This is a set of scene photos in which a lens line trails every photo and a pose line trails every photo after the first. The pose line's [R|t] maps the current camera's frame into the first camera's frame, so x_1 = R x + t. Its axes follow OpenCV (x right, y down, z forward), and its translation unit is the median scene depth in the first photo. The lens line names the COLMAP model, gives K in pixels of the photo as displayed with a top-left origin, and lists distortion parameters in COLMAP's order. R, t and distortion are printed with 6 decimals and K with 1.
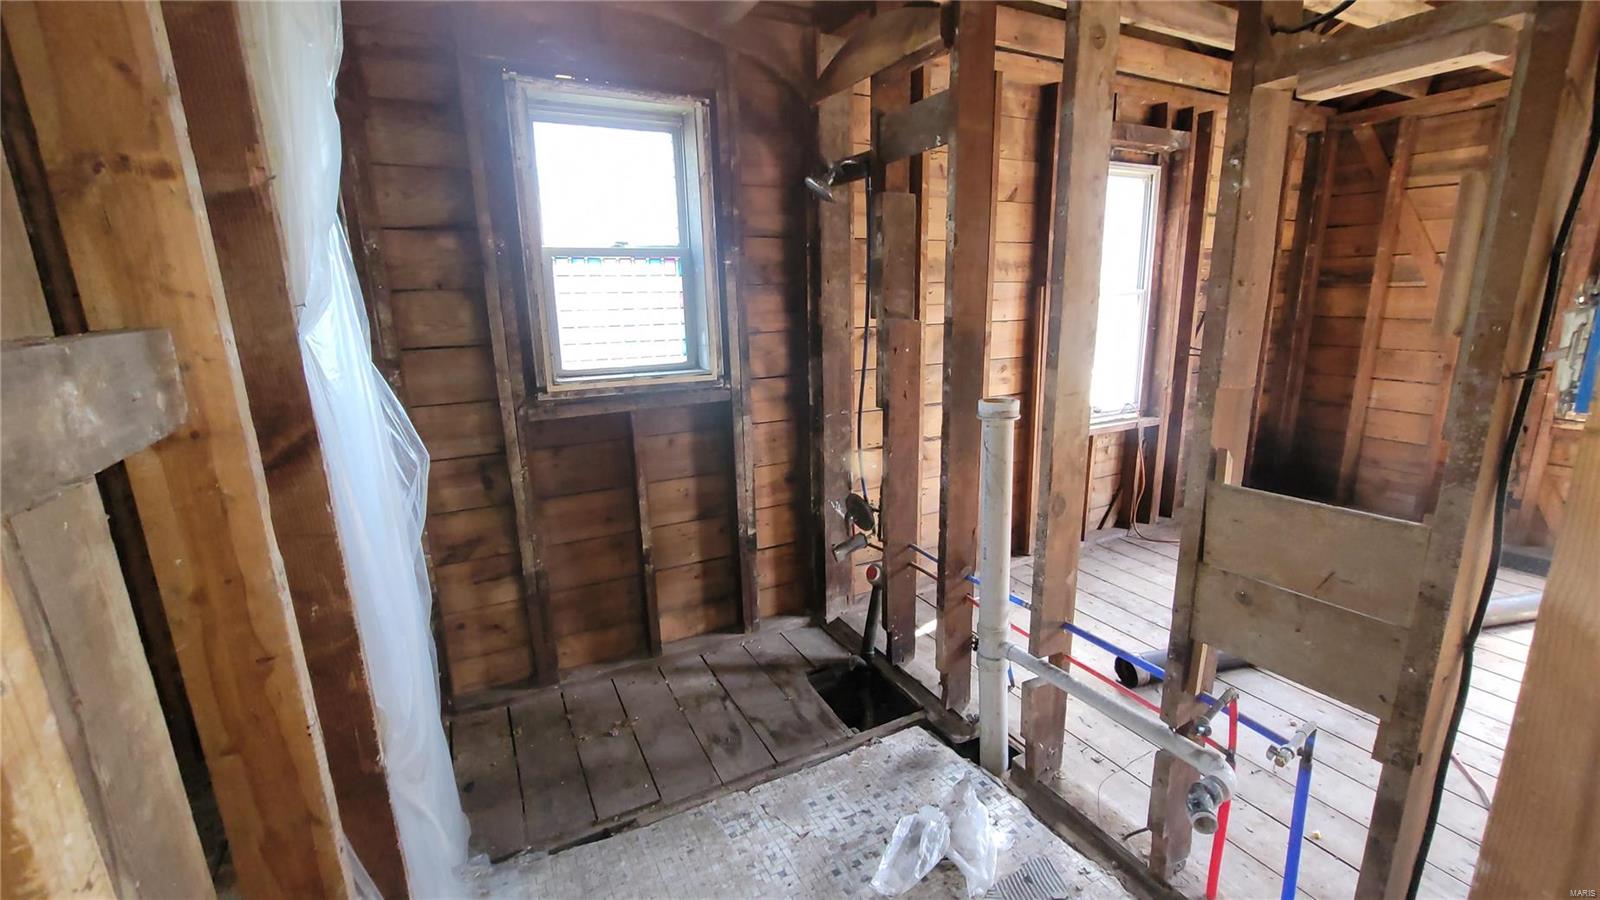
lens RADIAL K [[652.9, 0, 797.5], [0, 652.9, 449.5], [0, 0, 1]] dist [-0.004429, 0.000191]
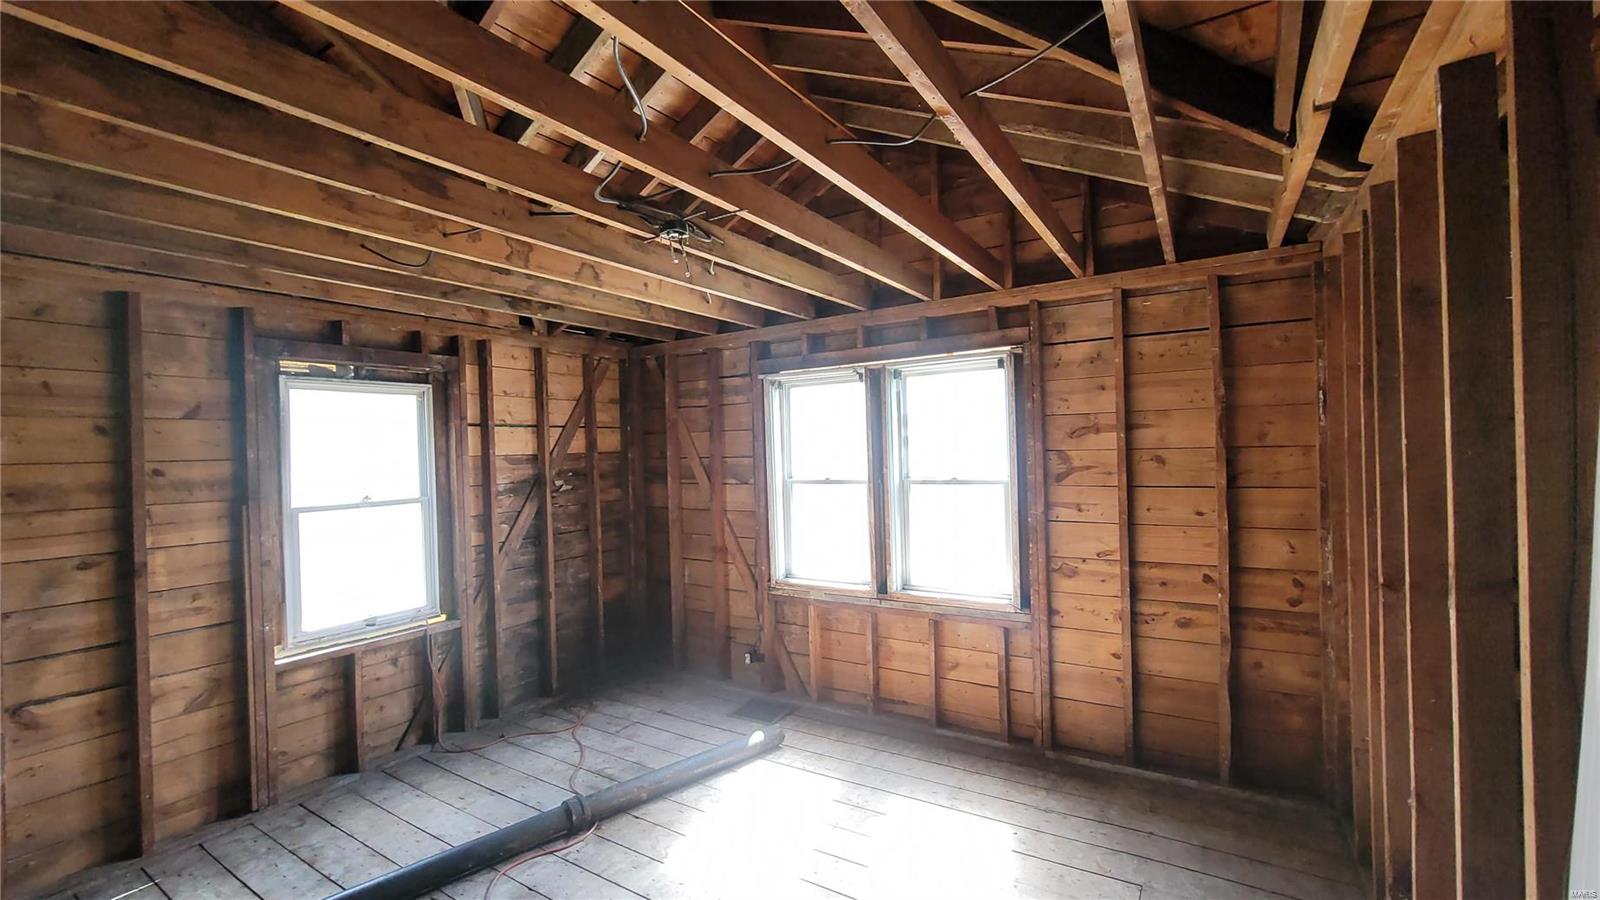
lens RADIAL K [[652.9, 0, 797.5], [0, 652.9, 449.5], [0, 0, 1]] dist [-0.004429, 0.000191]
pose [[0.868526, -0.003395, 0.495631, 0.841056], [0.124512, 0.969404, -0.211550, -0.043184], [-0.479749, 0.245449, 0.842375, -0.258411]]
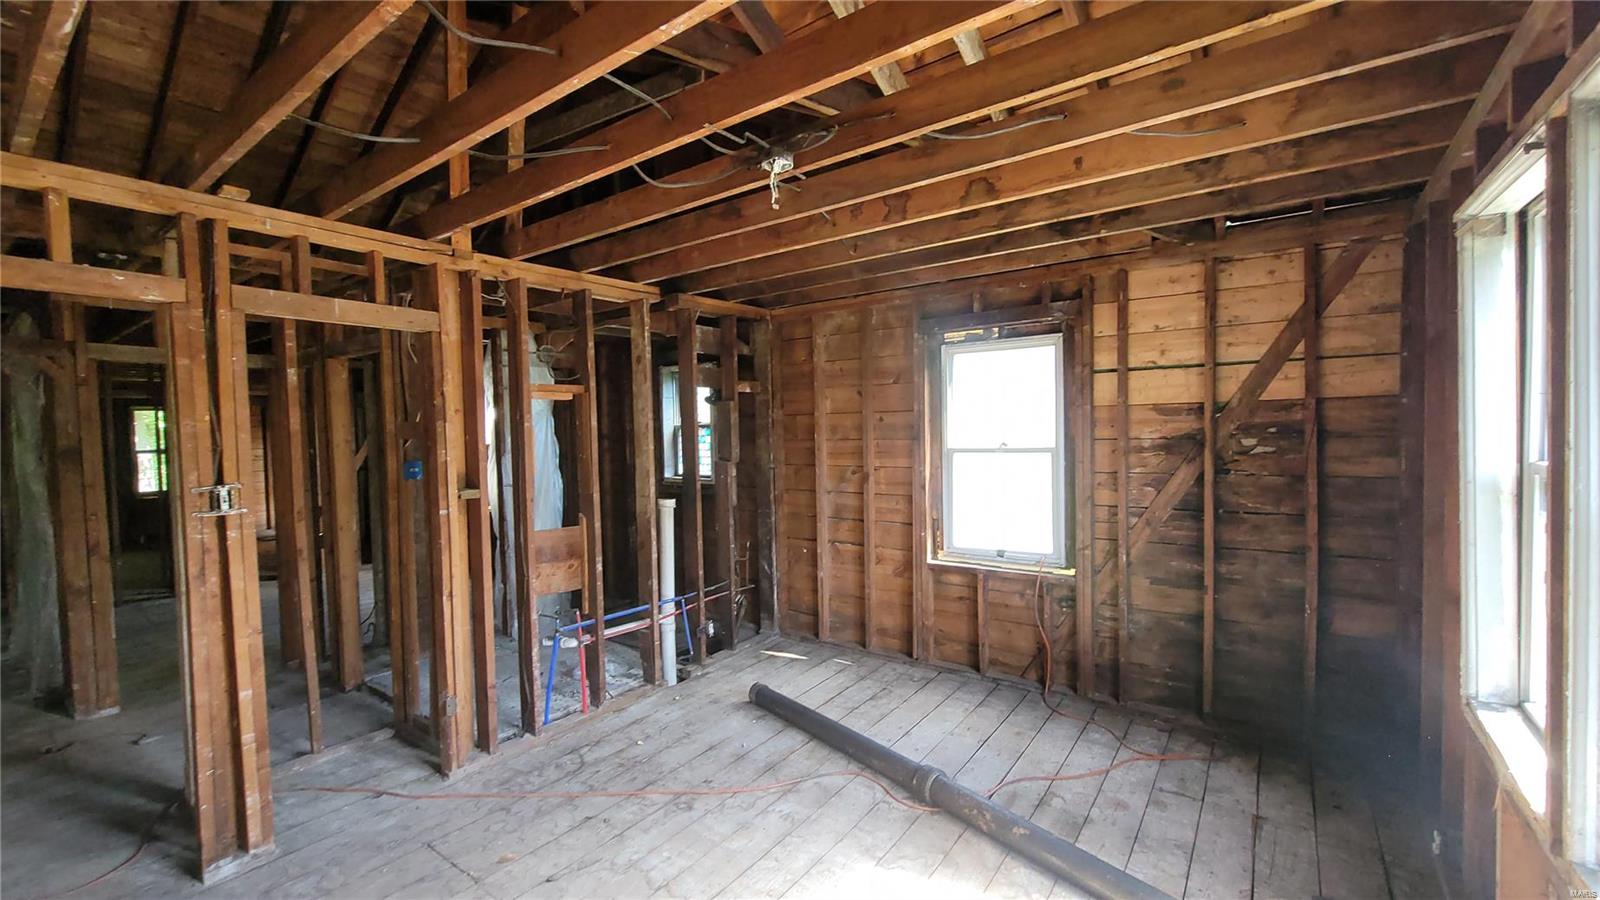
lens RADIAL K [[652.9, 0, 797.5], [0, 652.9, 449.5], [0, 0, 1]] dist [-0.004429, 0.000191]
pose [[0.437811, 0.042501, -0.898062, 2.026893], [-0.195600, 0.979459, -0.049003, -0.178048], [0.877532, 0.197115, 0.437130, 0.312492]]
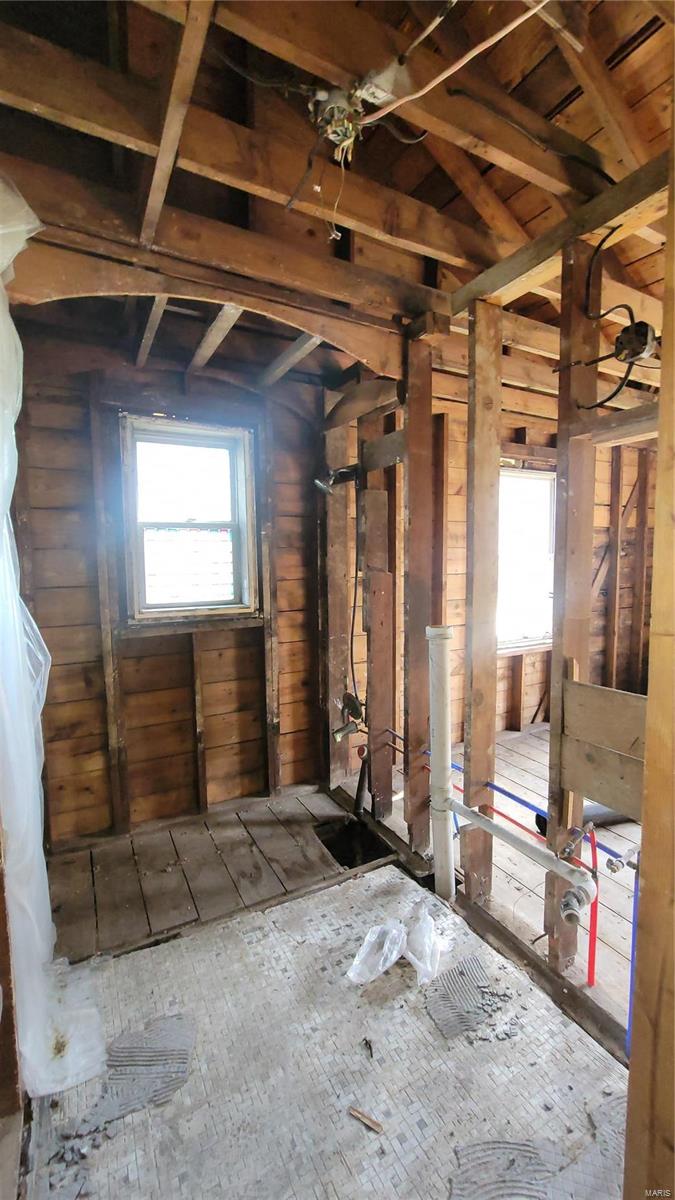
lens RADIAL K [[489.7, 0, 333.4], [0, 489.7, 599.4], [0, 0, 1]] dist [-0.004429, 0.000191]
pose [[0.999829, 0.011066, 0.014820, 0.041035], [-0.008918, 0.990405, -0.137906, 0.015697], [-0.016204, 0.137750, 0.990334, -0.089419]]
